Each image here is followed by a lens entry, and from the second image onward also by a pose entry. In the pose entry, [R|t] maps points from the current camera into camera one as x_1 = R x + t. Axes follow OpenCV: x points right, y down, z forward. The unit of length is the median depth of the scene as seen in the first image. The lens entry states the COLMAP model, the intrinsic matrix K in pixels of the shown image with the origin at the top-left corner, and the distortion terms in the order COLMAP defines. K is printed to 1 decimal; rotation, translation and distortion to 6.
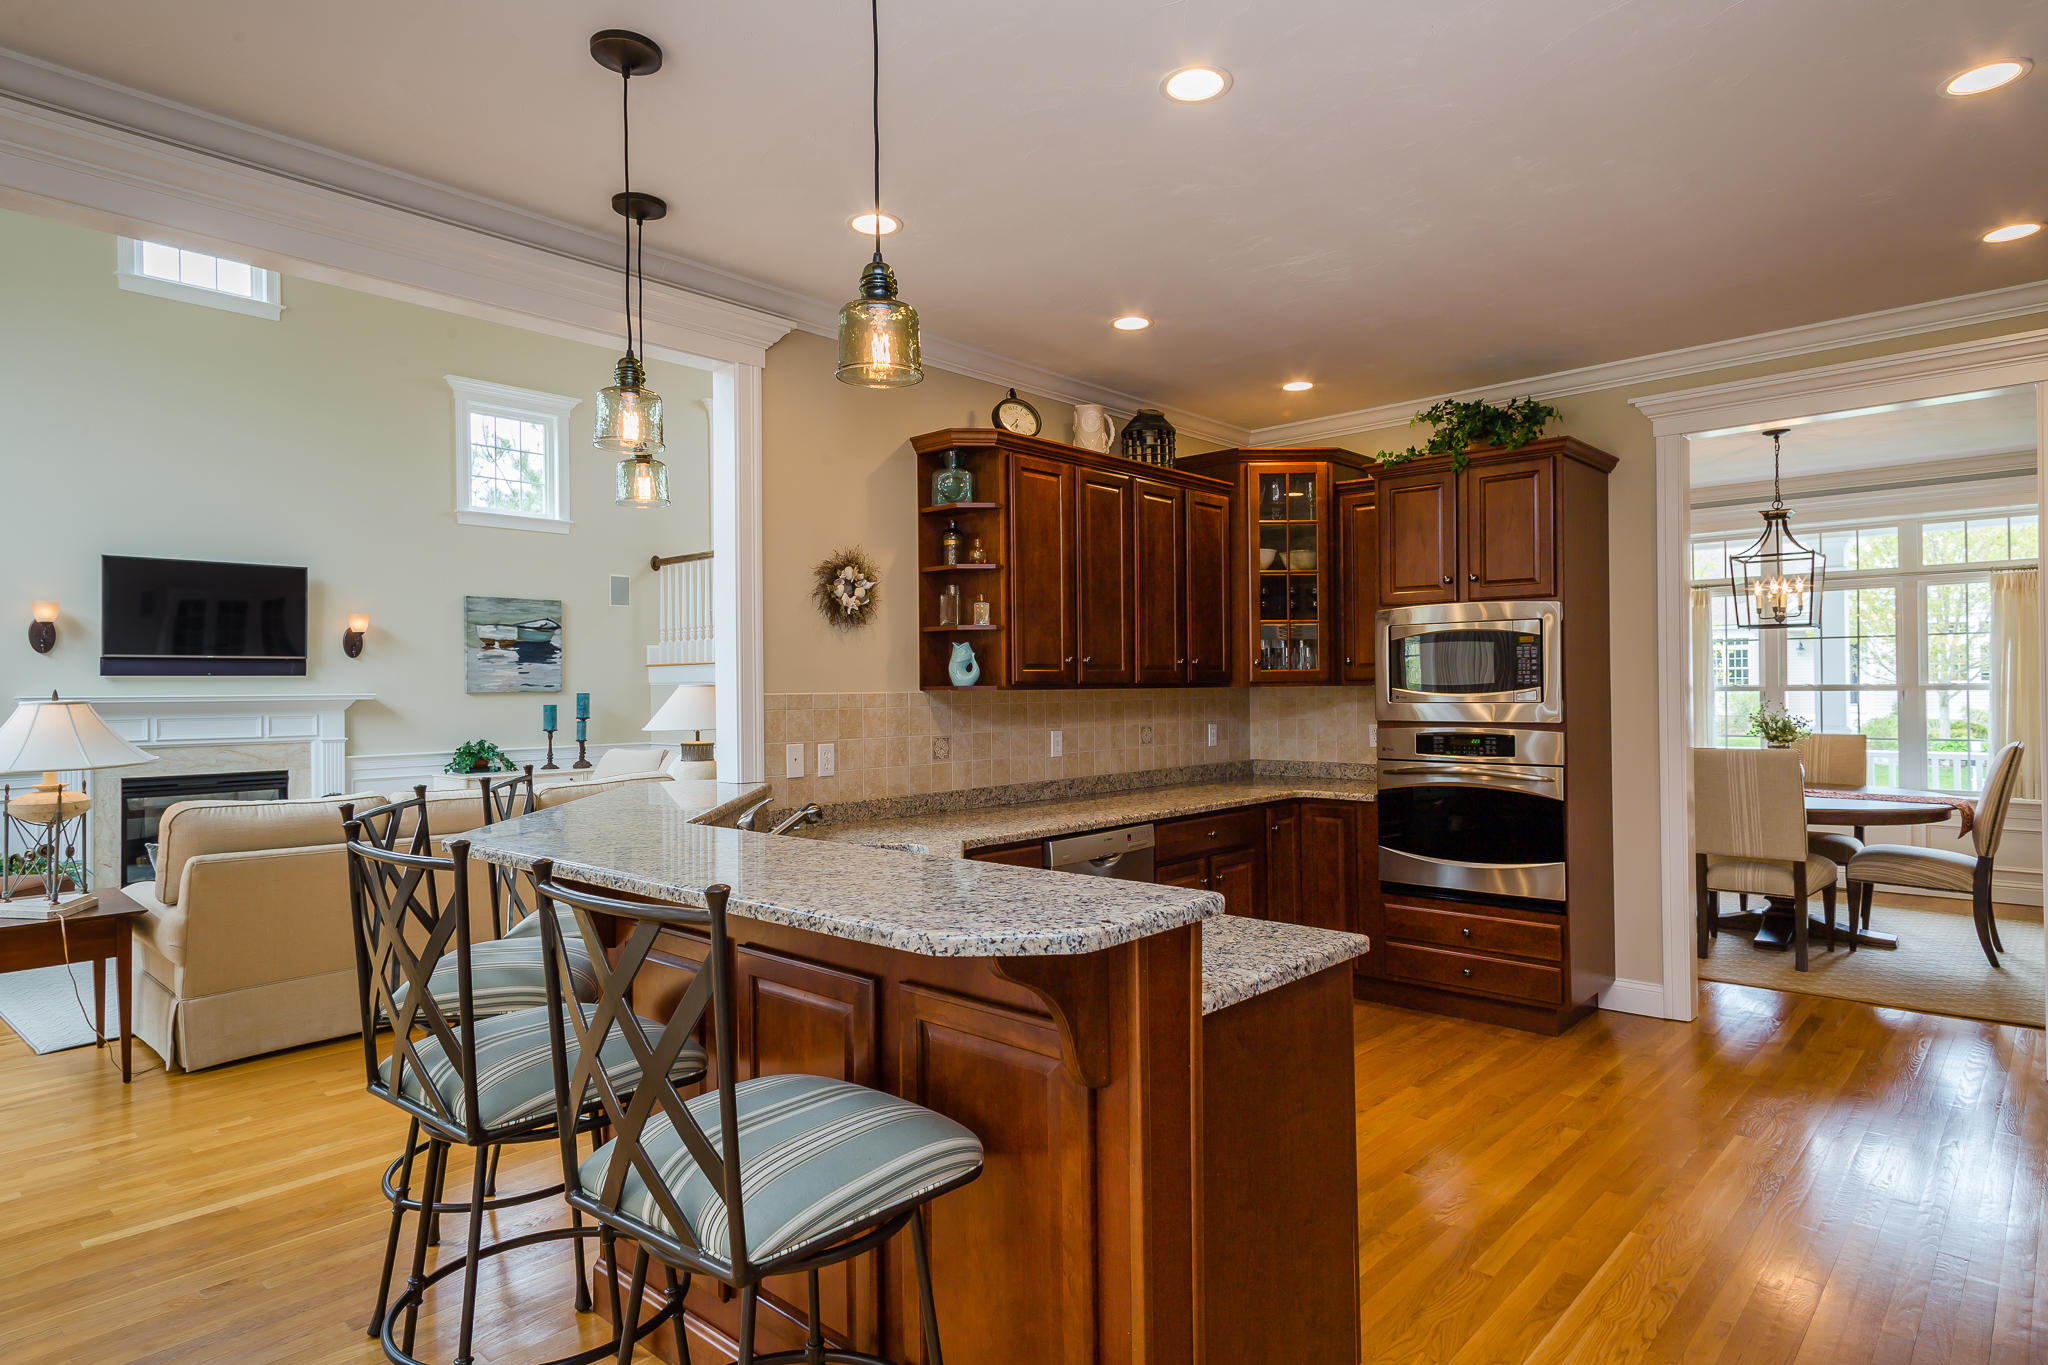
lens RADIAL K [[1156.2, 0, 1023.8], [0, 1156.2, 684.1], [0, 0, 1]] dist [0.021876, -0.001187]
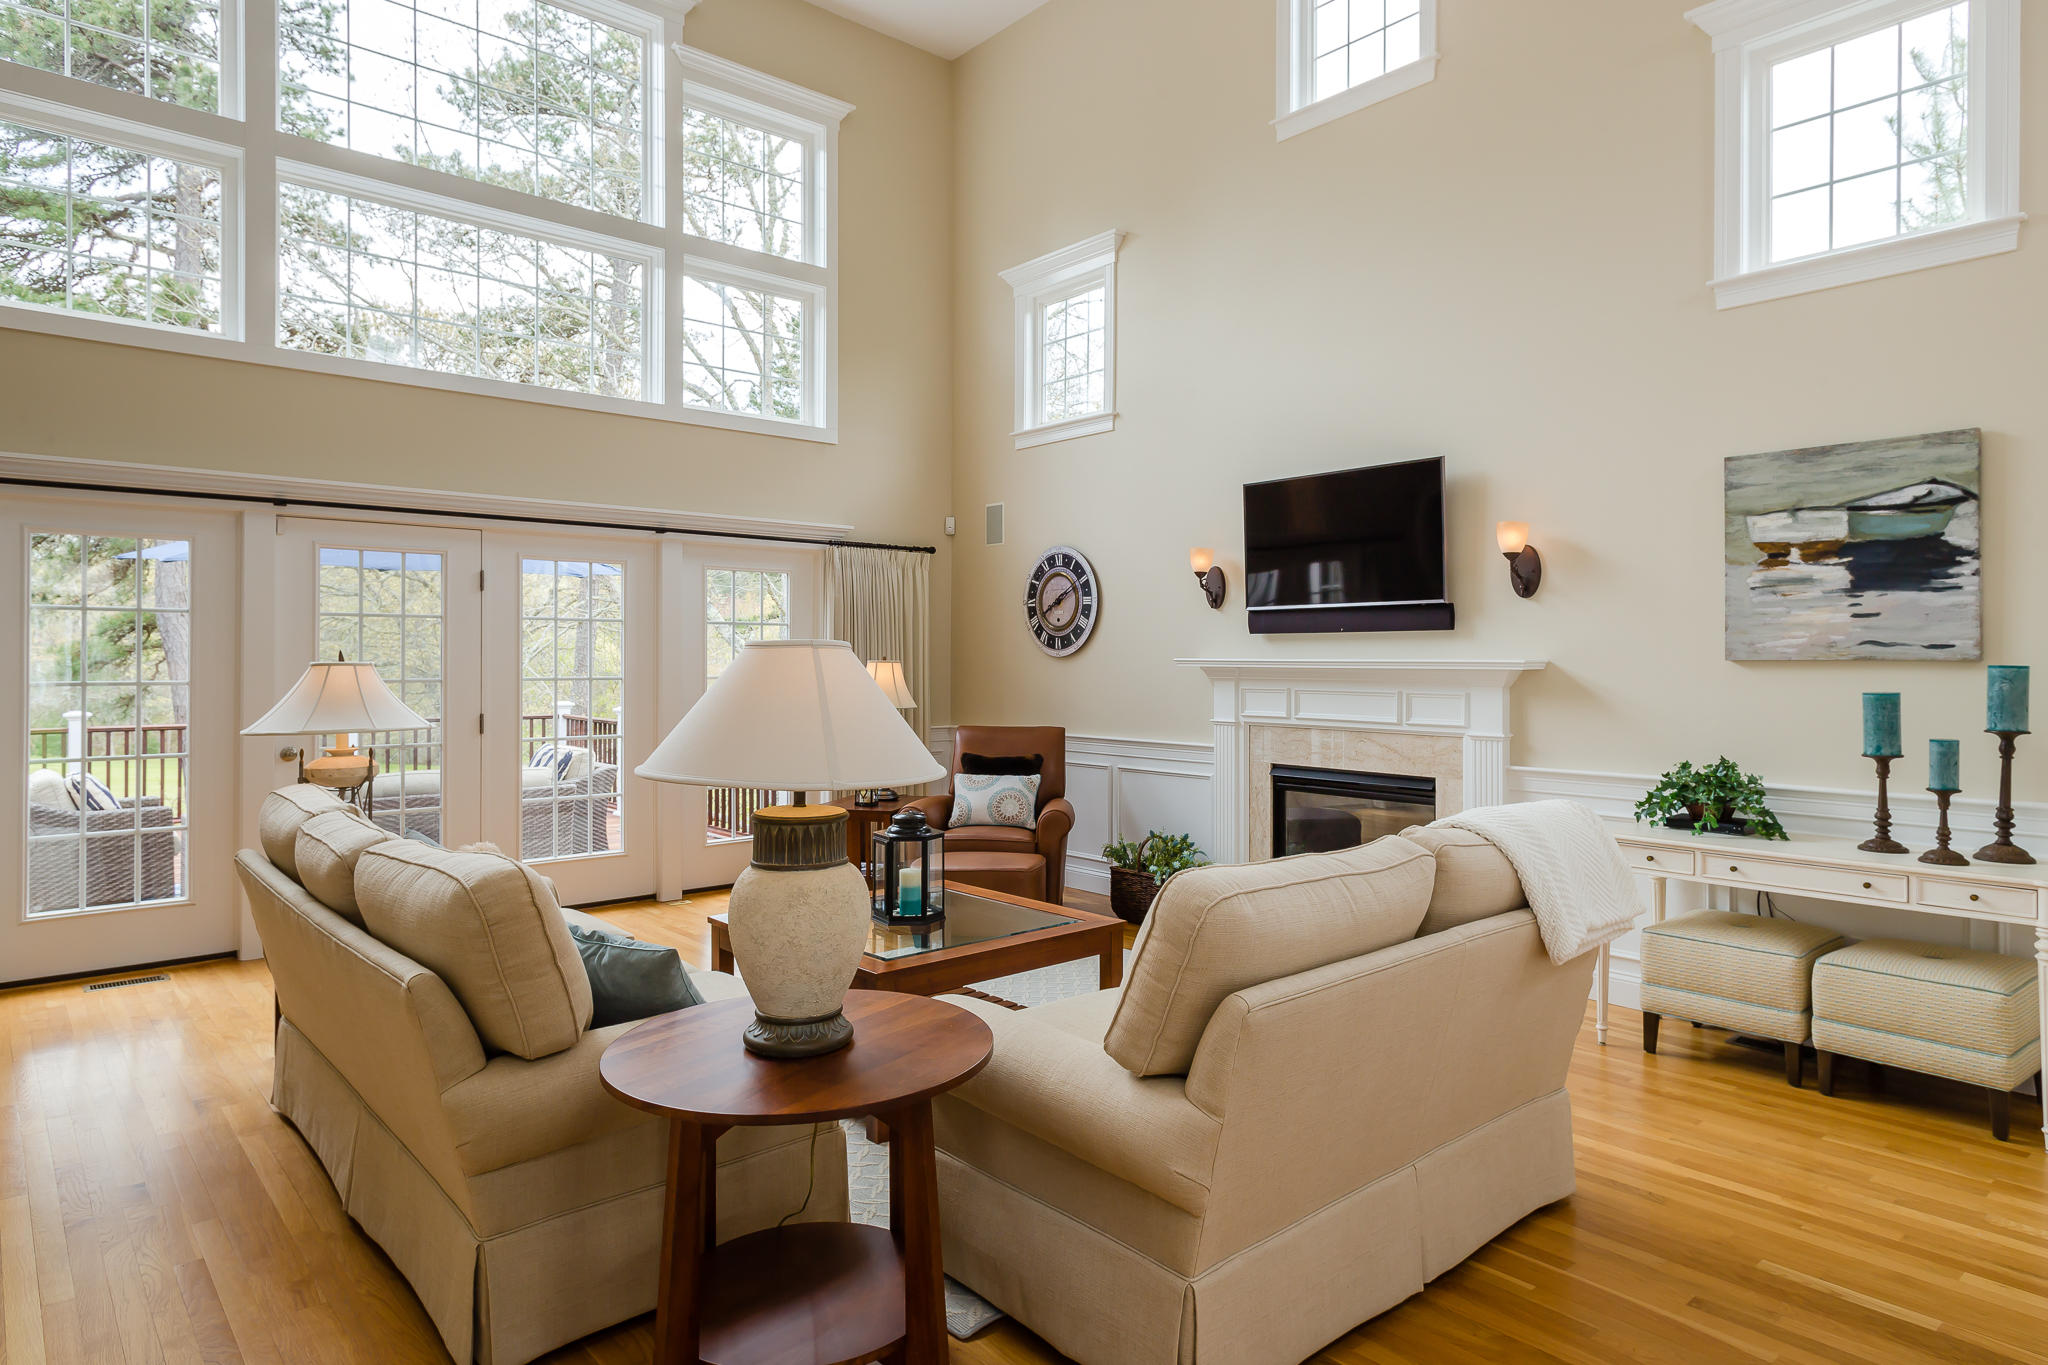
lens RADIAL K [[1195.9, 0, 1020.6], [0, 1195.9, 647.1], [0, 0, 1]] dist [-0.002859, -0.000260]
pose [[-0.112920, 0.001338, -0.993603, 0.041407], [0.002435, 0.999996, 0.001070, 0.000885], [0.993601, -0.002299, -0.112923, 0.757789]]
